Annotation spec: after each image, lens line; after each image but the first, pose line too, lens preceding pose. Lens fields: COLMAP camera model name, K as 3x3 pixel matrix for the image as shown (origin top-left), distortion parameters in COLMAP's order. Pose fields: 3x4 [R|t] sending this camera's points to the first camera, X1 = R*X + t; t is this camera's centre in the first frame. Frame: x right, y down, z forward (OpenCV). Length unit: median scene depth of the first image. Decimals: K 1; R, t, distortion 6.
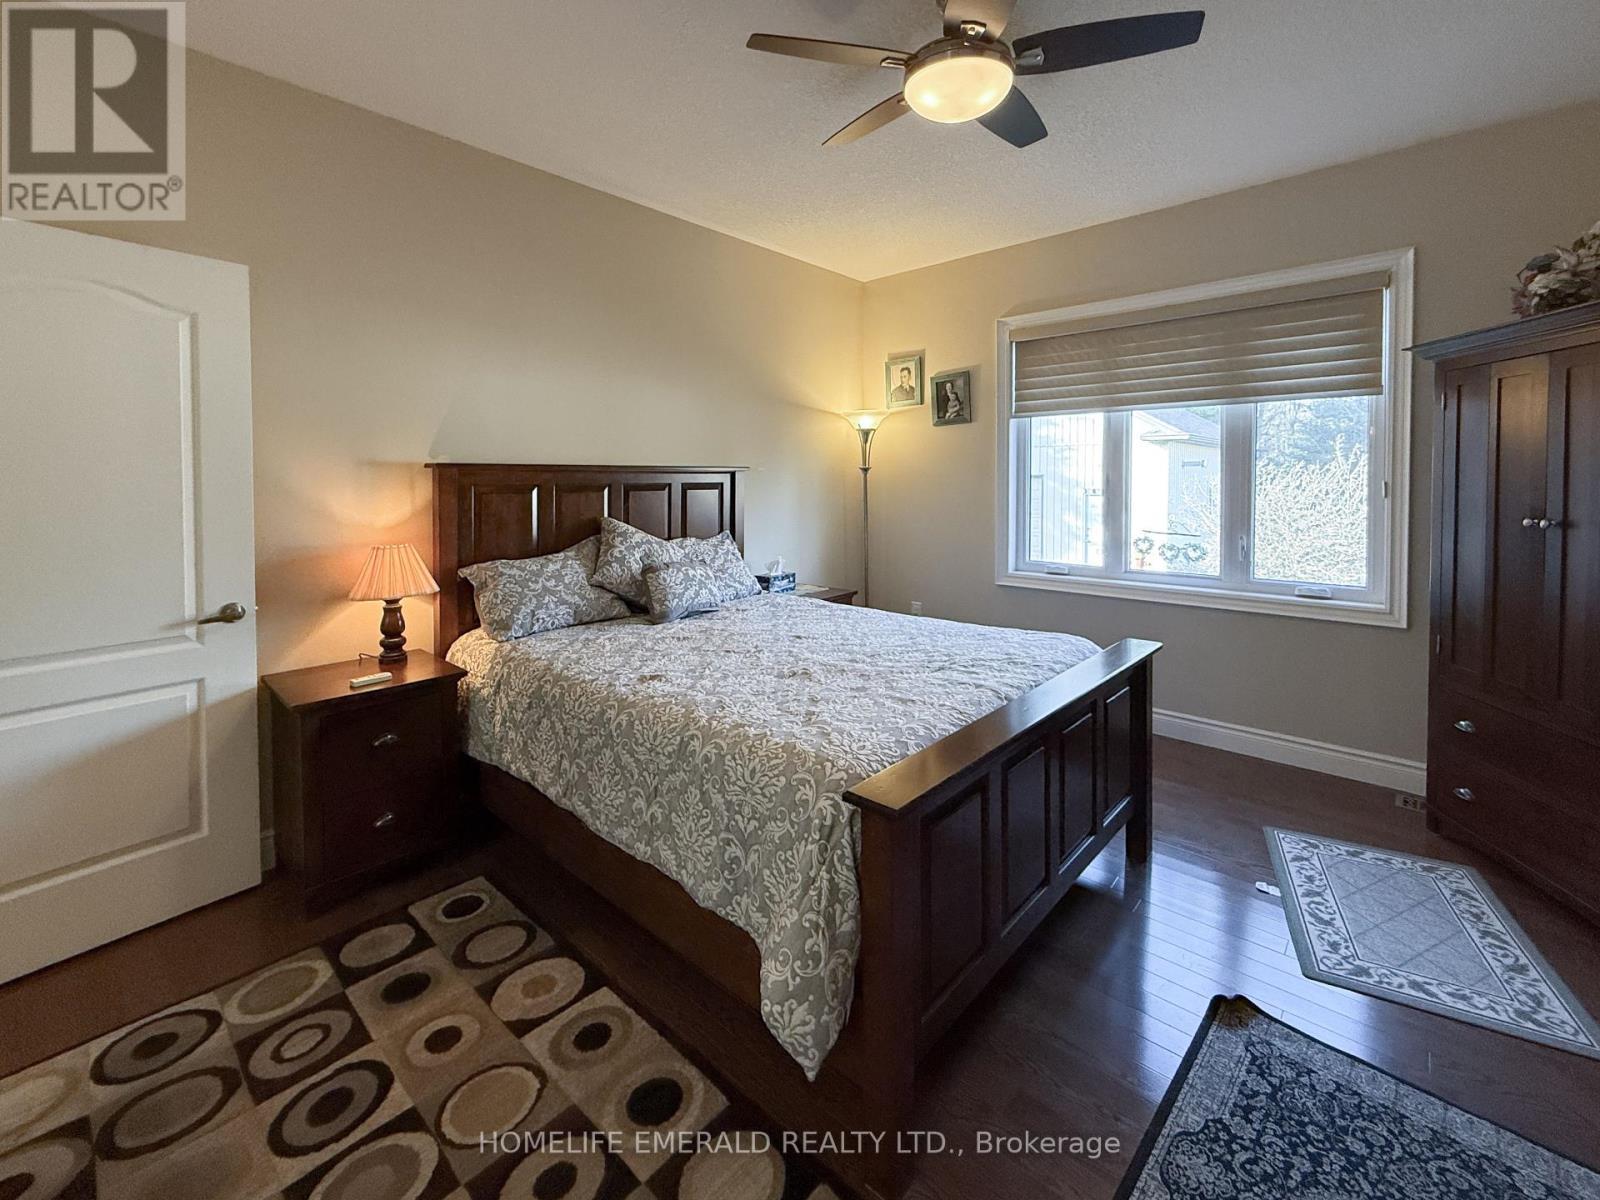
lens RADIAL K [[644.6, 0, 803.8], [0, 644.6, 497.3], [0, 0, 1]] dist [-0.000276, -0.000126]
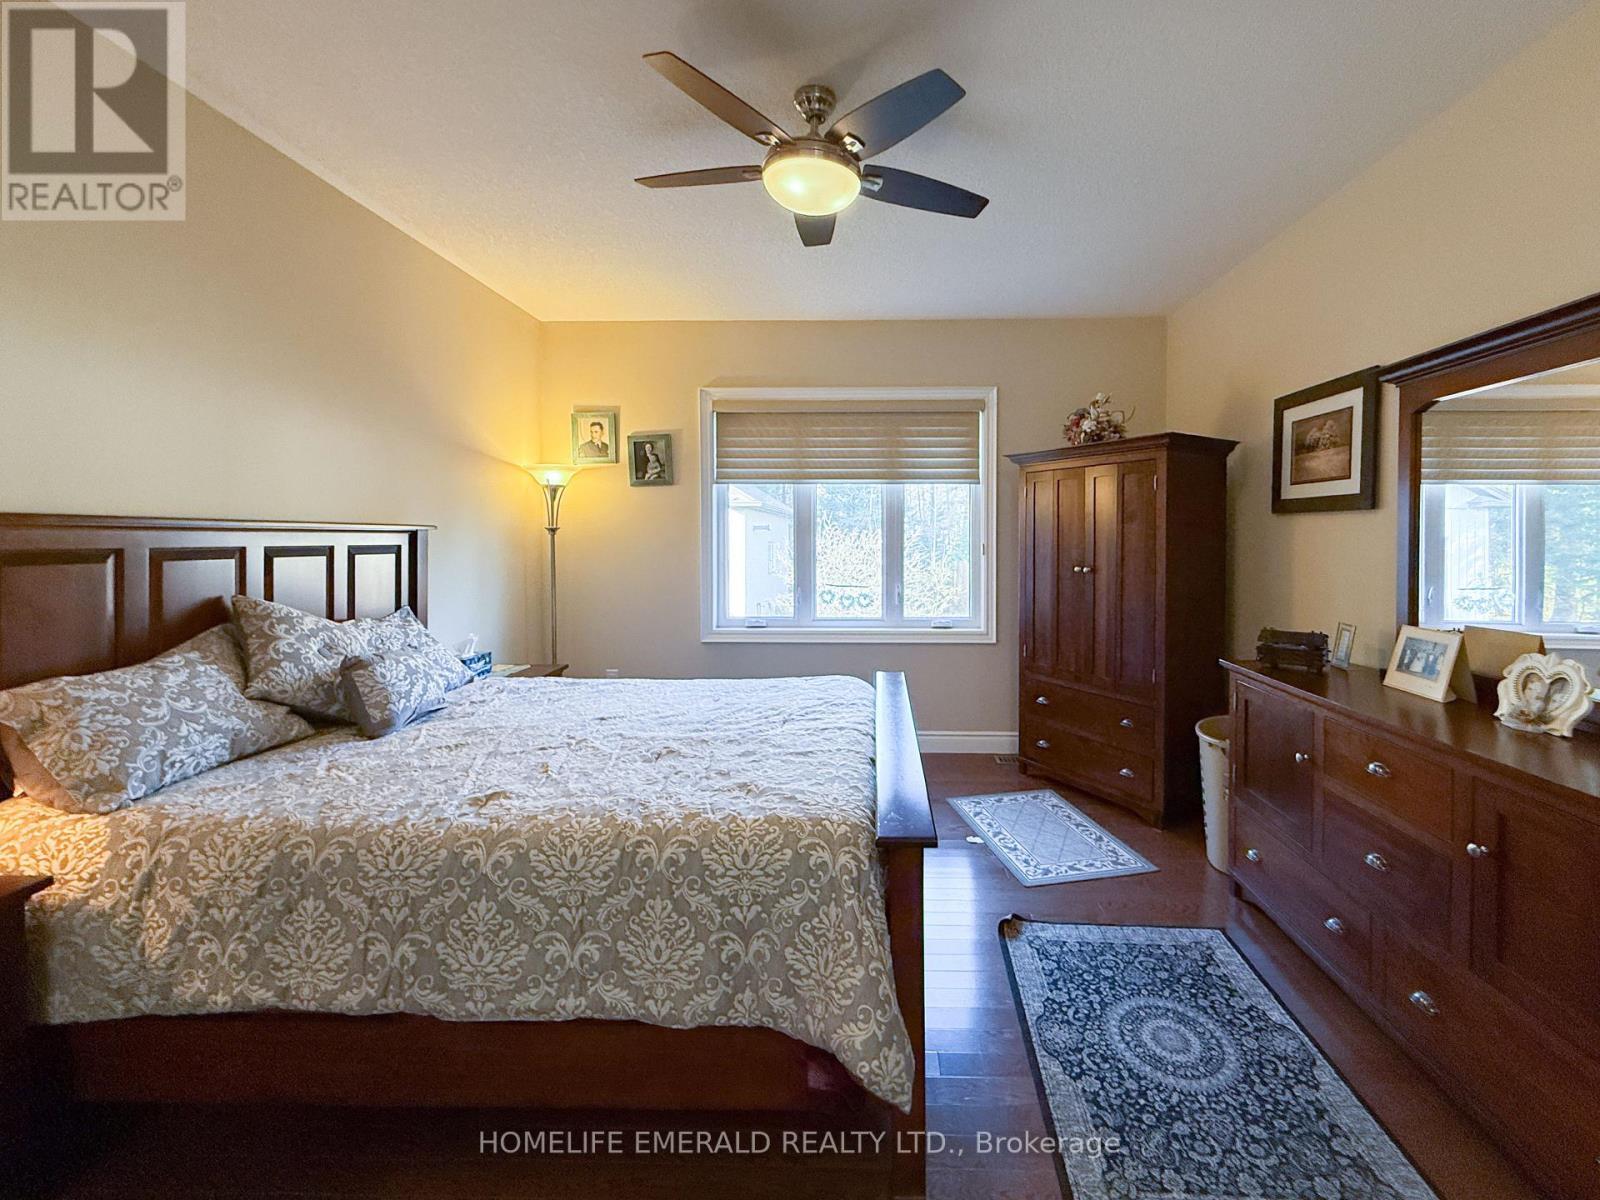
lens RADIAL K [[640.1, 0, 830.9], [0, 640.1, 551.8], [0, 0, 1]] dist [-0.000521, -0.000424]
pose [[0.772085, -0.007984, 0.635470, -0.285126], [0.013960, 0.999893, -0.004398, -0.004955], [-0.635366, 0.012267, 0.772113, 0.098653]]
